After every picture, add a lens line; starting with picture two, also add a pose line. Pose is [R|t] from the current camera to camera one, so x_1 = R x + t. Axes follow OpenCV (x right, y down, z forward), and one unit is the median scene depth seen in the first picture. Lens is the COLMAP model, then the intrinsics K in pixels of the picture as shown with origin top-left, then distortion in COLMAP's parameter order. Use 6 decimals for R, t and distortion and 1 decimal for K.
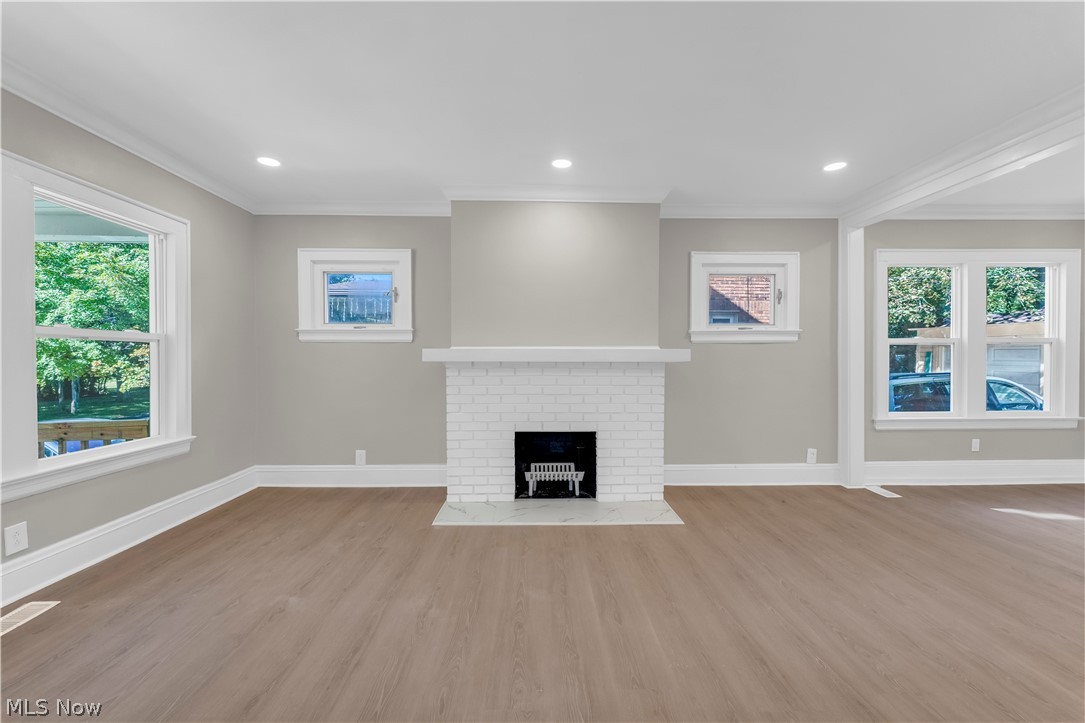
lens RADIAL K [[460.3, 0, 548.4], [0, 460.3, 363.4], [0, 0, 1]] dist [-0.001133, -0.000007]
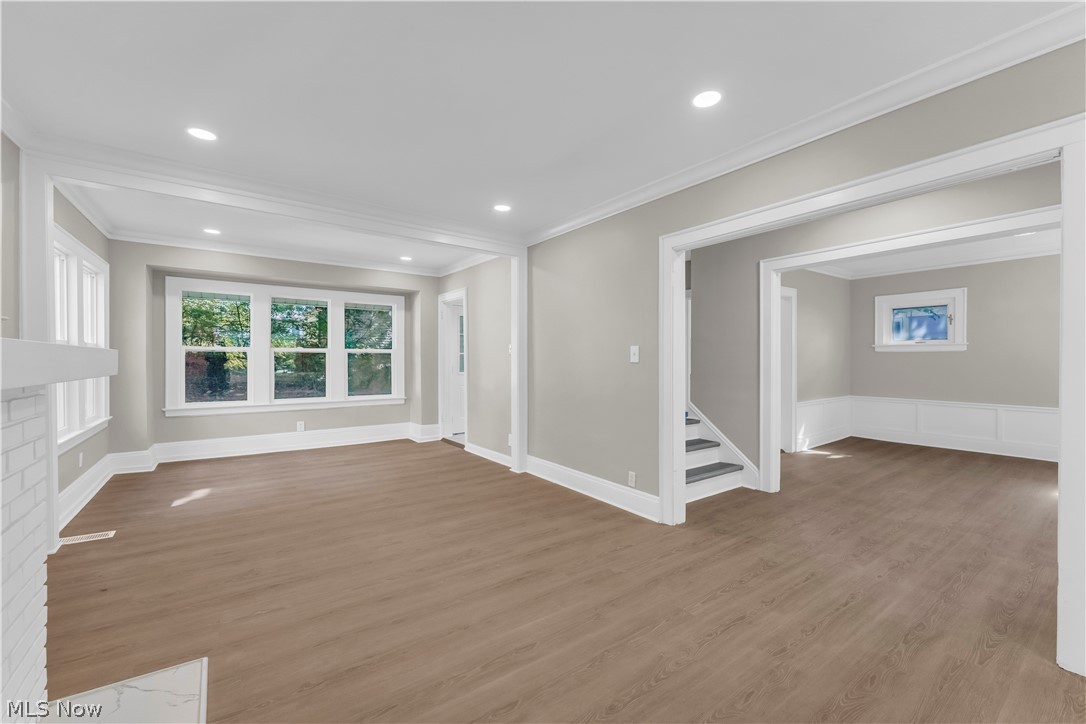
lens RADIAL K [[440.2, 0, 543.0], [0, 440.2, 362.0], [0, 0, 1]] dist [-0.000929, -0.000161]
pose [[-0.573188, -0.002789, 0.819419, -0.331094], [0.008297, 0.999923, 0.009207, -0.017254], [-0.819382, 0.012076, -0.573121, 0.823524]]
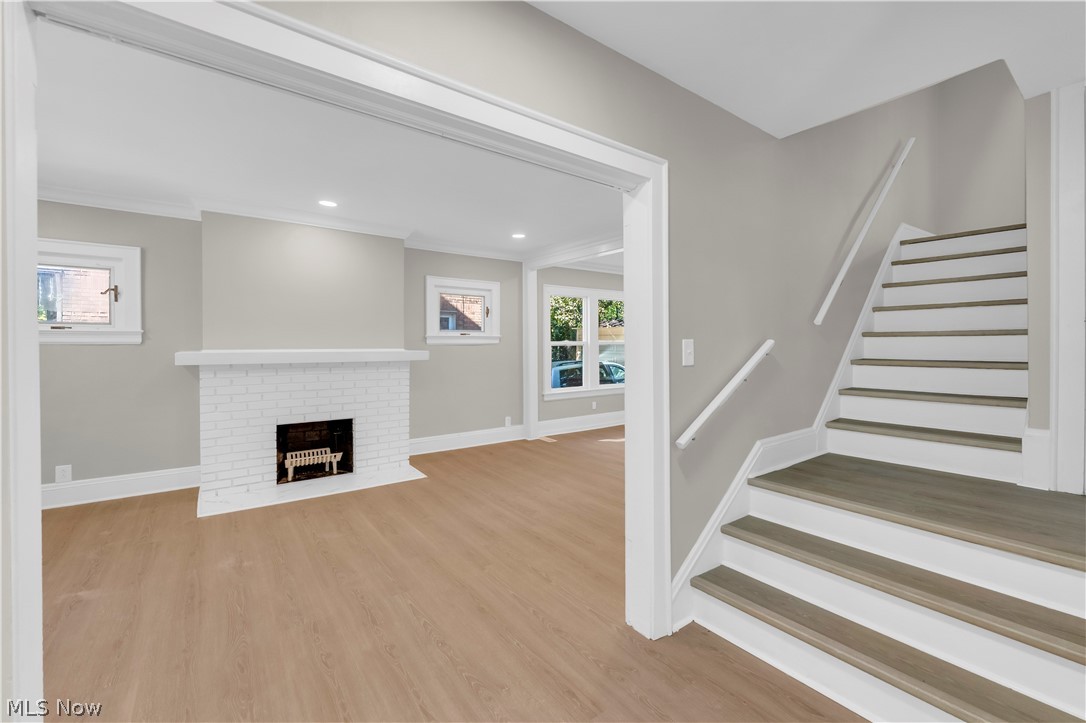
lens RADIAL K [[462.0, 0, 568.0], [0, 462.0, 346.4], [0, 0, 1]] dist [-0.000303, -0.000226]
pose [[0.802625, -0.002494, 0.596478, -0.169509], [0.008537, 0.999937, -0.007305, -0.029617], [-0.596422, 0.010955, 0.802596, -0.332463]]
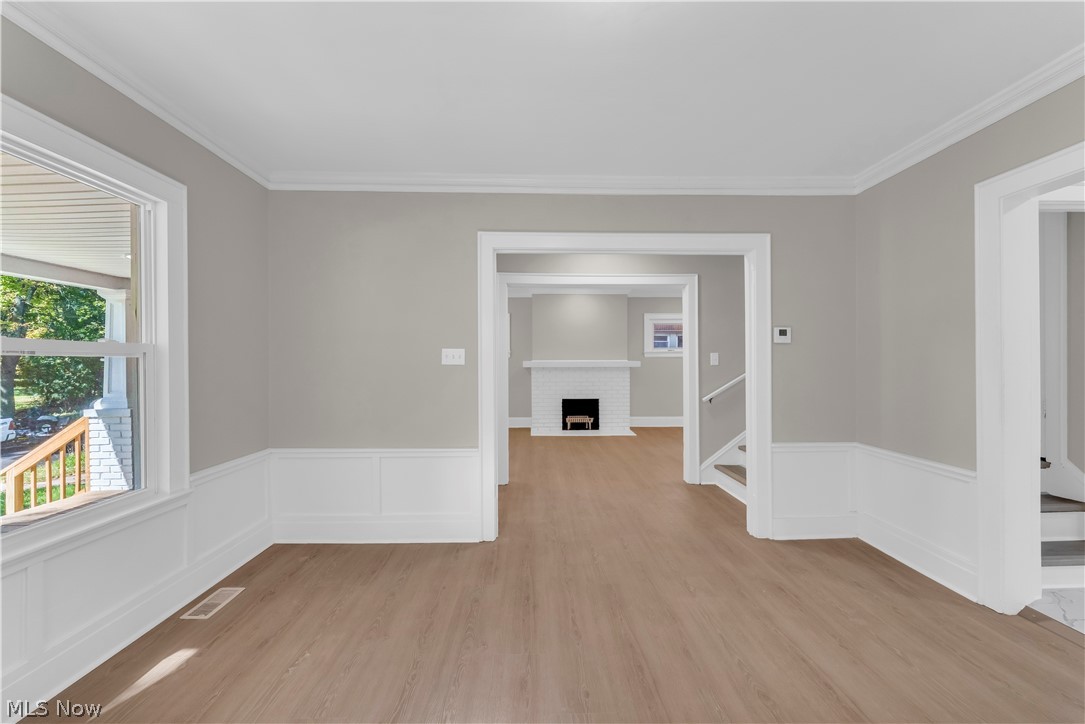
lens RADIAL K [[460.3, 0, 548.4], [0, 460.3, 363.9], [0, 0, 1]] dist [-0.001133, -0.000007]
pose [[0.999922, -0.003148, 0.012110, -0.161442], [0.003203, 0.999984, -0.004602, -0.008473], [-0.012096, 0.004641, 0.999916, -1.177734]]
